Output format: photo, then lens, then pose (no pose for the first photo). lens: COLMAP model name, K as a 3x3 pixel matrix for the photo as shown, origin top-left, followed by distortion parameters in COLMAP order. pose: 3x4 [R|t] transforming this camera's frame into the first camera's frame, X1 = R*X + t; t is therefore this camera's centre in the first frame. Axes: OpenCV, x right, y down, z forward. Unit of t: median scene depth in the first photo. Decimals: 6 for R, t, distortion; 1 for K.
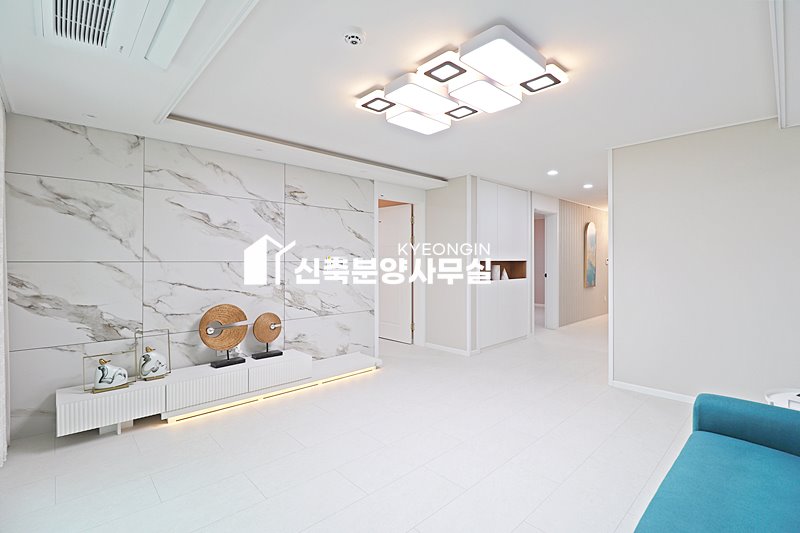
lens RADIAL K [[370.8, 0, 402.4], [0, 370.8, 258.2], [0, 0, 1]] dist [0.001300, -0.015260]
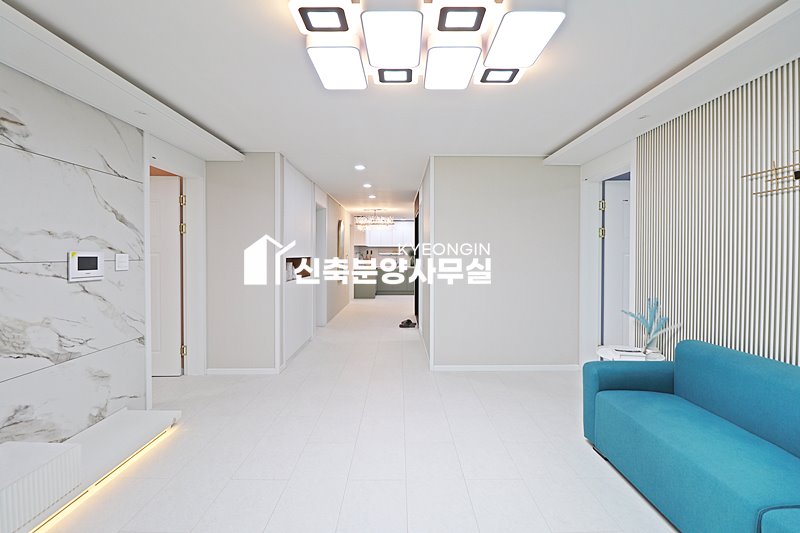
lens RADIAL K [[370.8, 0, 402.4], [0, 370.8, 258.2], [0, 0, 1]] dist [0.001300, -0.015260]
pose [[0.681526, -0.007919, 0.731751, -0.275372], [-0.003456, 0.999895, 0.014040, -0.005244], [-0.731785, -0.012098, 0.681428, 0.287425]]
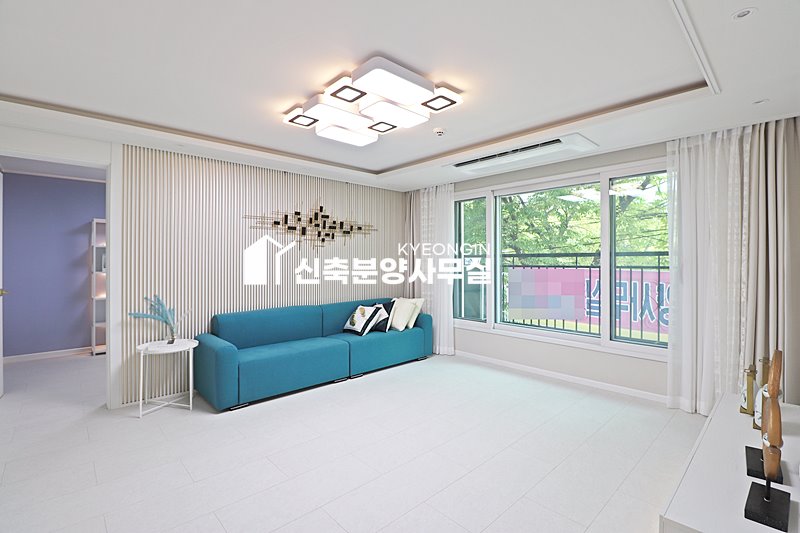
lens RADIAL K [[370.8, 0, 402.4], [0, 370.8, 258.2], [0, 0, 1]] dist [0.001300, -0.015260]
pose [[-0.999994, 0.000575, 0.003467, 0.019415], [0.000539, 0.999946, -0.010423, 0.004347], [-0.003473, -0.010421, -0.999940, 1.232104]]
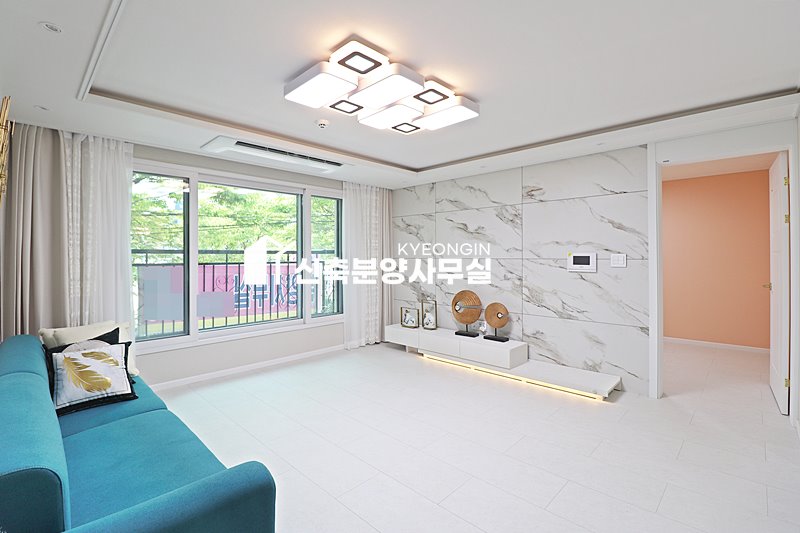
lens RADIAL K [[370.8, 0, 402.4], [0, 370.8, 258.2], [0, 0, 1]] dist [0.001300, -0.015260]
pose [[0.042883, 0.002949, -0.999076, 0.701631], [0.006890, 0.999971, 0.003248, 0.001652], [0.999056, -0.007023, 0.042861, 0.584043]]
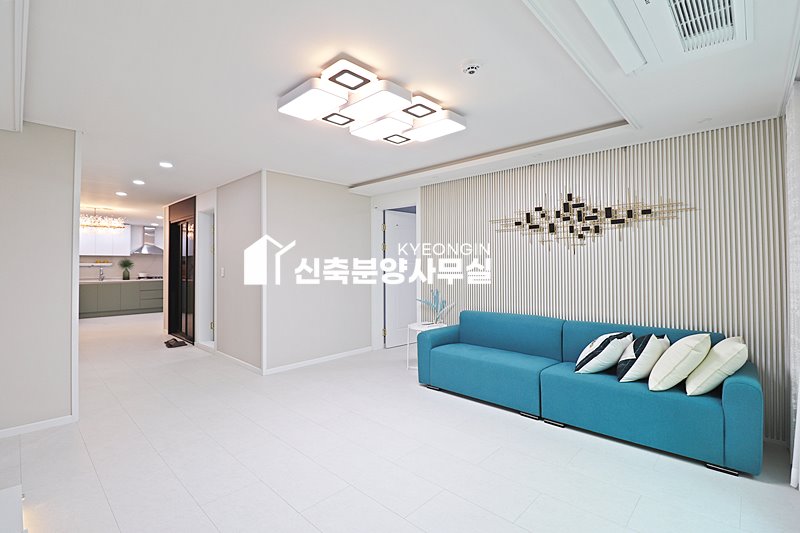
lens RADIAL K [[370.8, 0, 402.4], [0, 370.8, 258.2], [0, 0, 1]] dist [0.001300, -0.015260]
pose [[-0.053056, 0.015656, 0.998469, -0.555961], [0.001610, 0.999877, -0.015593, 0.000638], [-0.998590, 0.000780, -0.053074, 0.577055]]
